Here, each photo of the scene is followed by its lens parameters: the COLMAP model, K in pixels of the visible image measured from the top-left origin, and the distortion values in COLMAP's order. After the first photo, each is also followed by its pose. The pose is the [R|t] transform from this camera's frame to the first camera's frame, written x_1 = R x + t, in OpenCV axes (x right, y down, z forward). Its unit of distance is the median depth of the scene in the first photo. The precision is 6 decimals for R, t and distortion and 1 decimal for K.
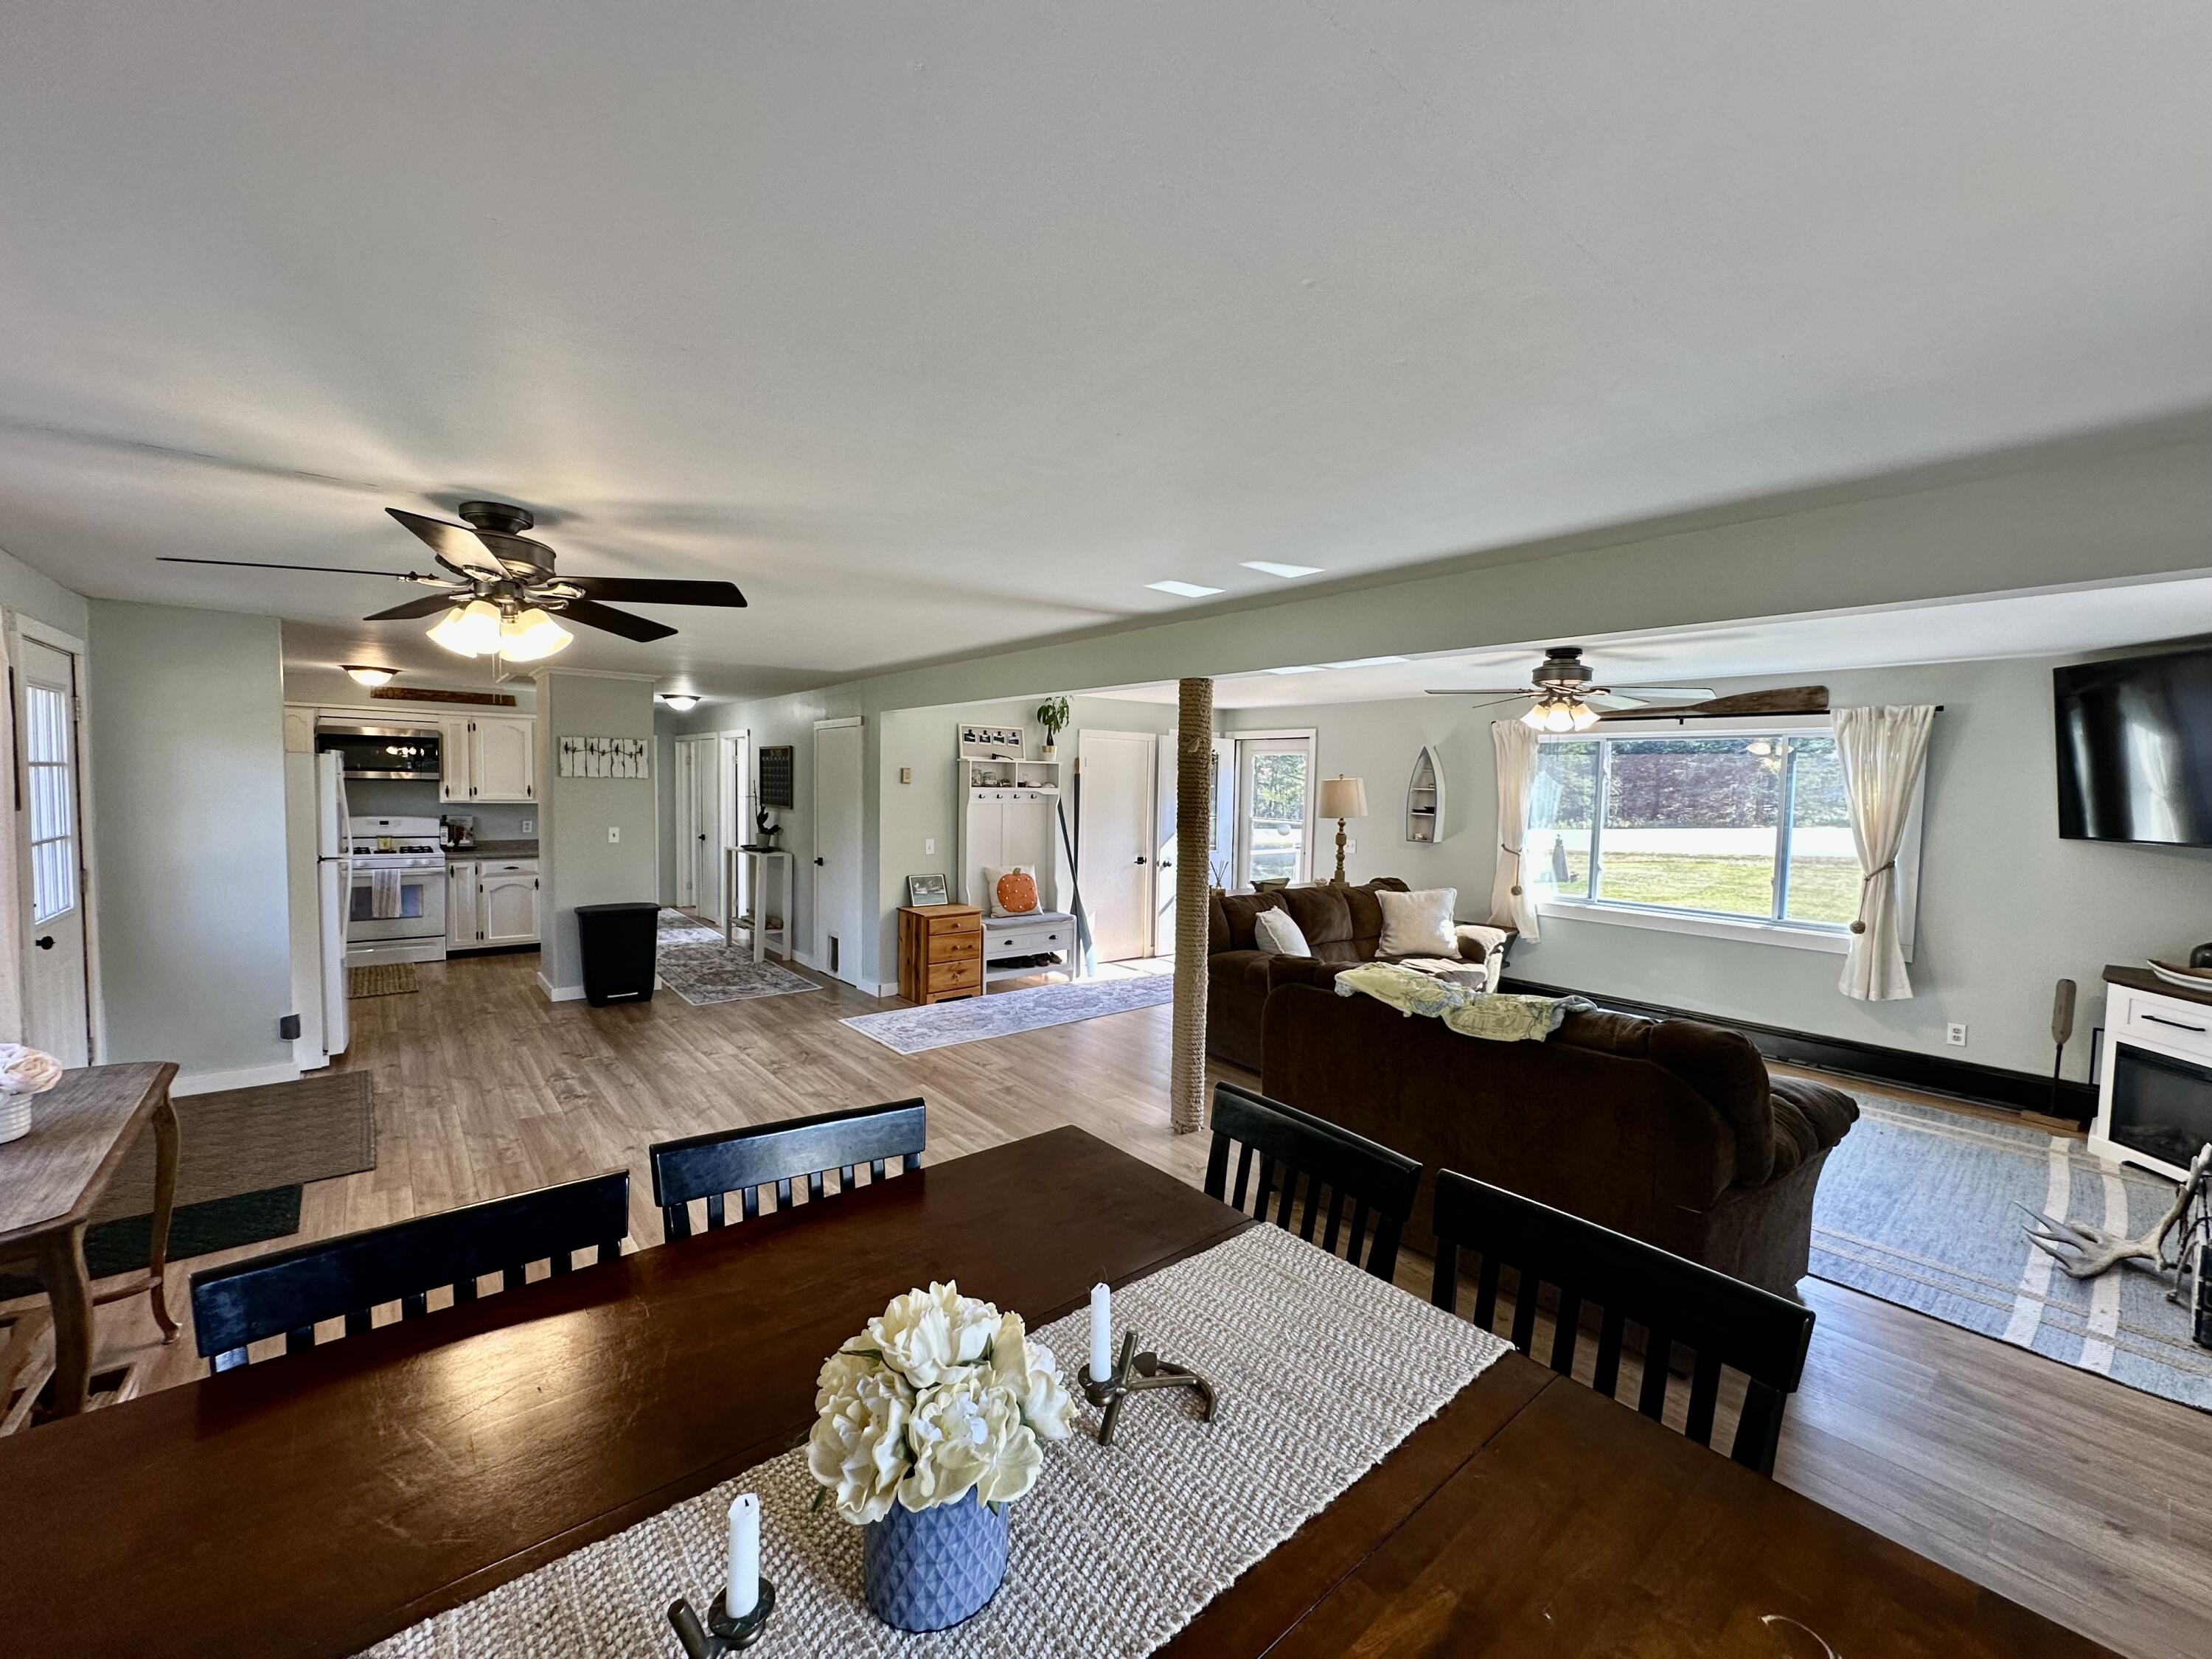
lens RADIAL K [[882.4, 0, 1103.7], [0, 882.4, 830.1], [0, 0, 1]] dist [-0.002854, 0.000619]
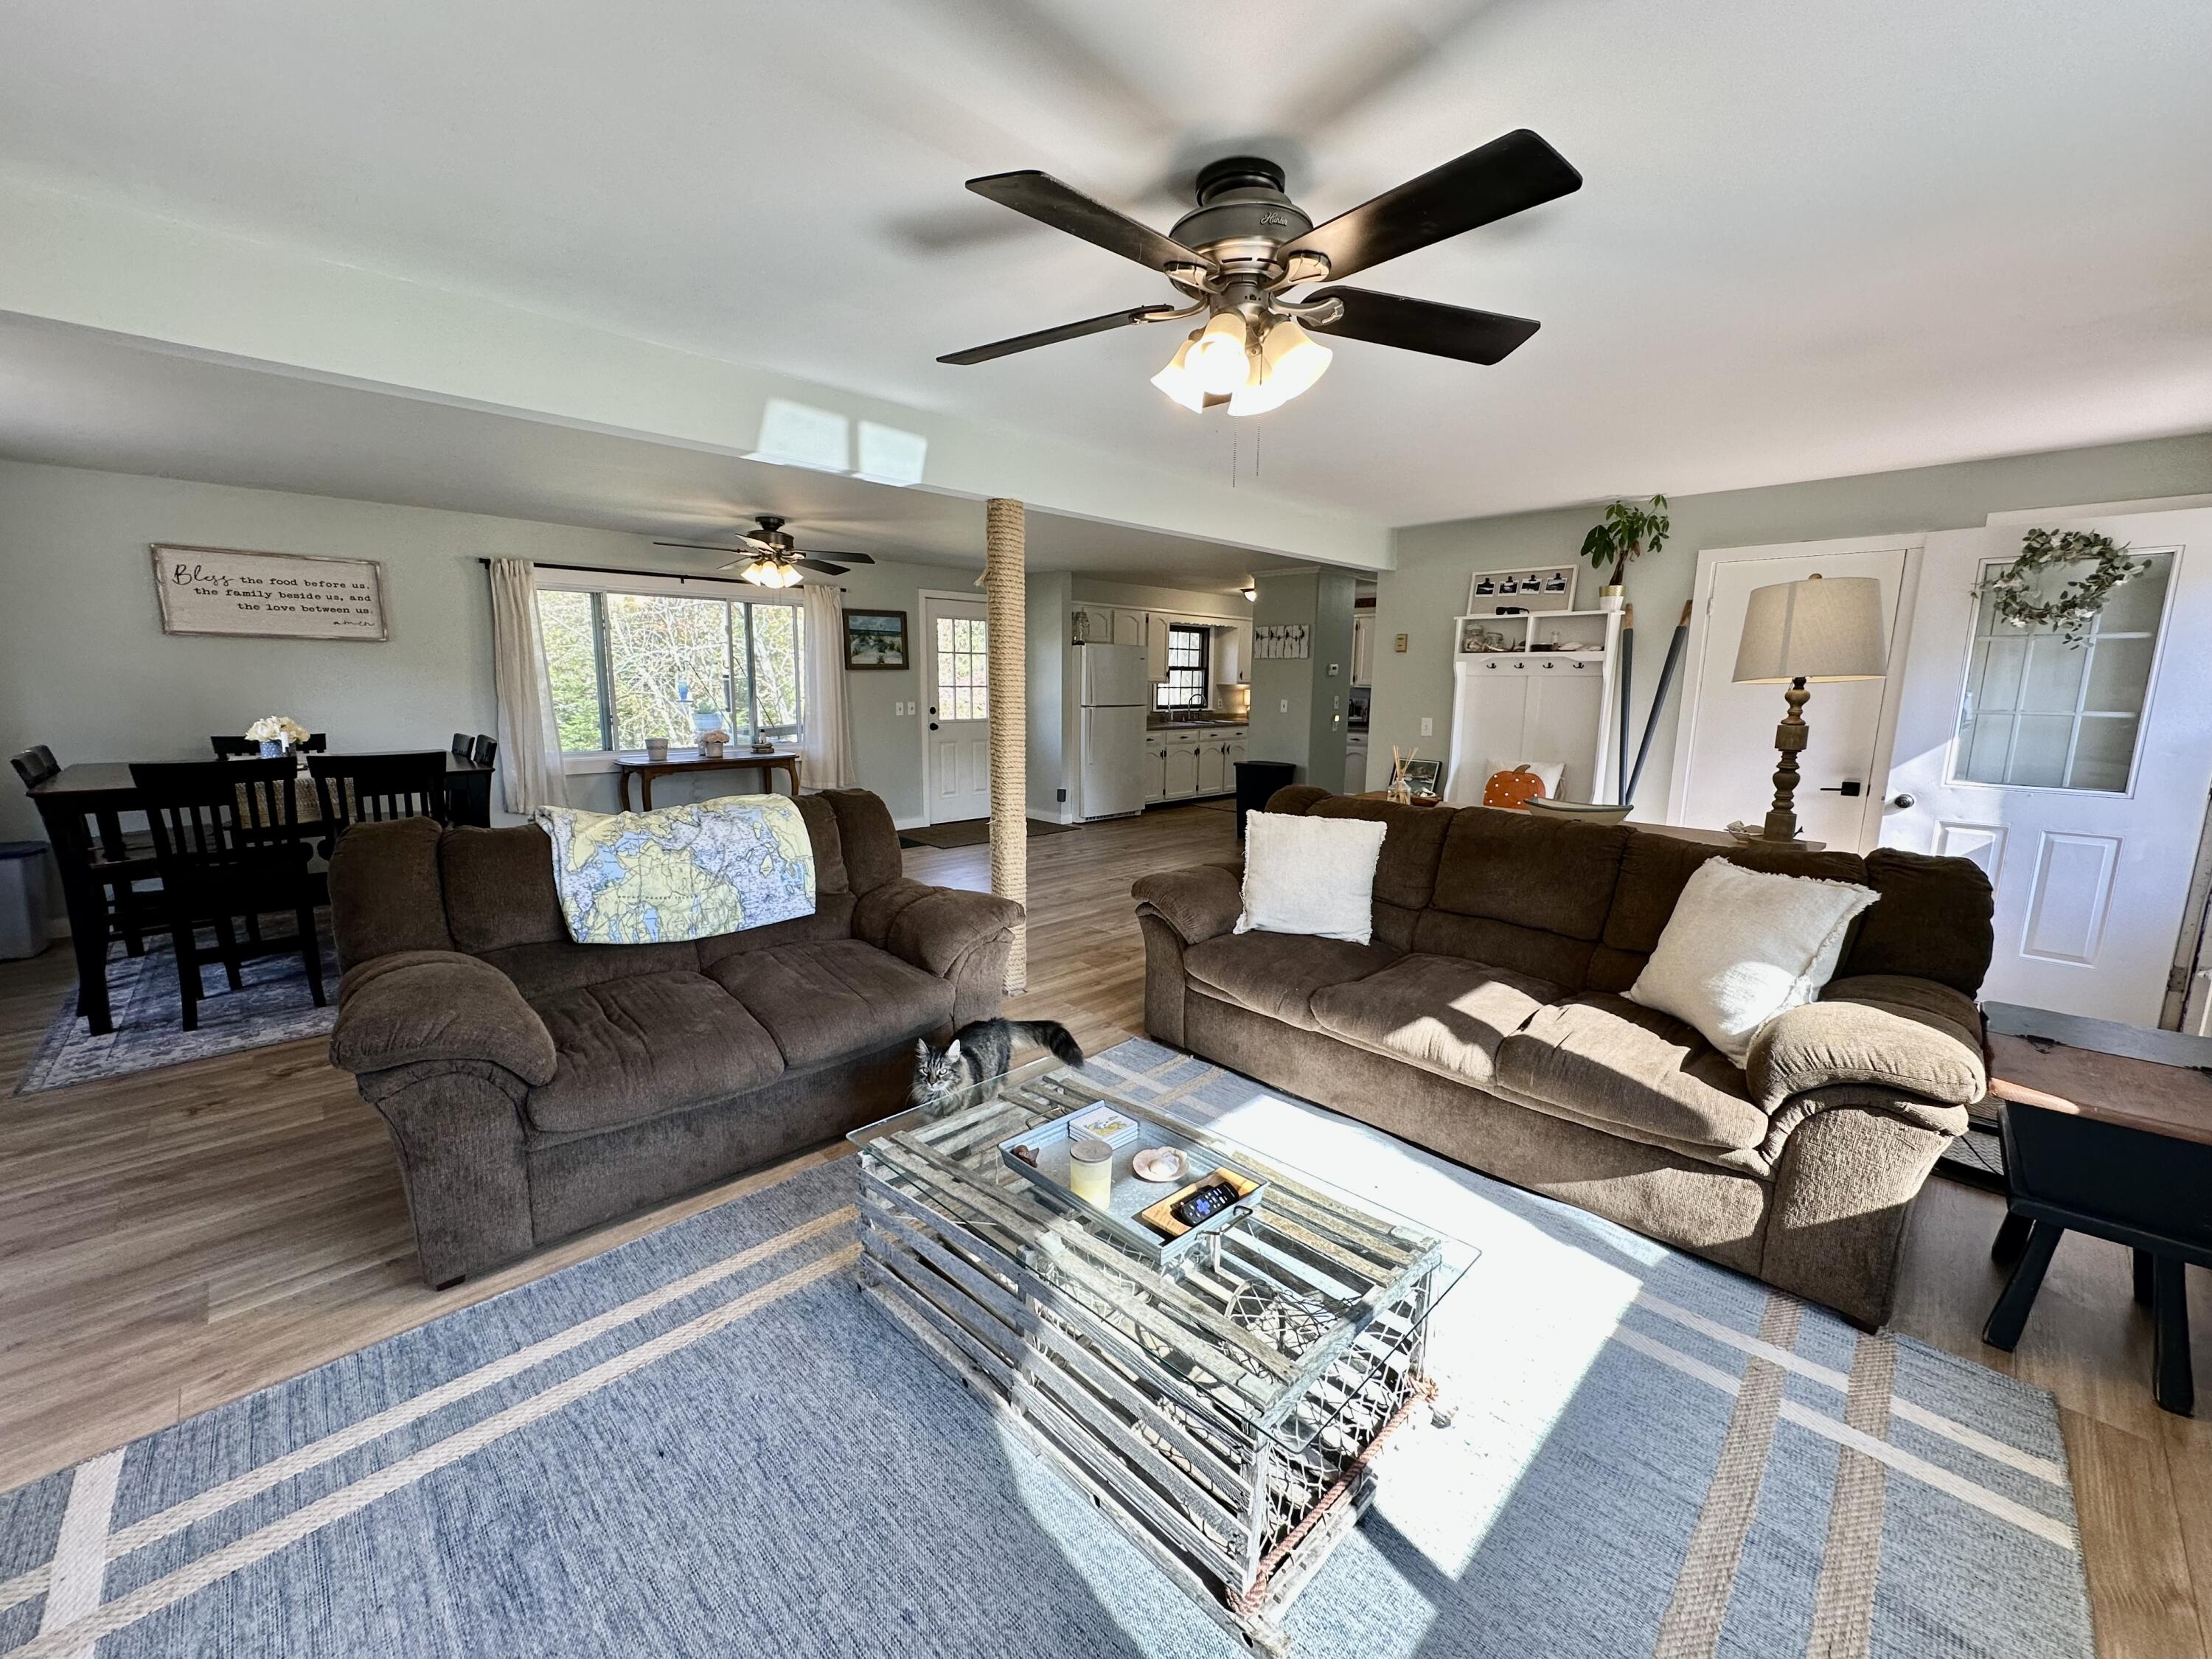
lens RADIAL K [[882.4, 0, 1103.8], [0, 882.4, 824.2], [0, 0, 1]] dist [-0.002854, 0.000619]
pose [[0.080620, 0.142684, -0.986480, 0.652473], [-0.063595, 0.988421, 0.137767, 0.014735], [0.994714, 0.051629, 0.088760, 0.648882]]
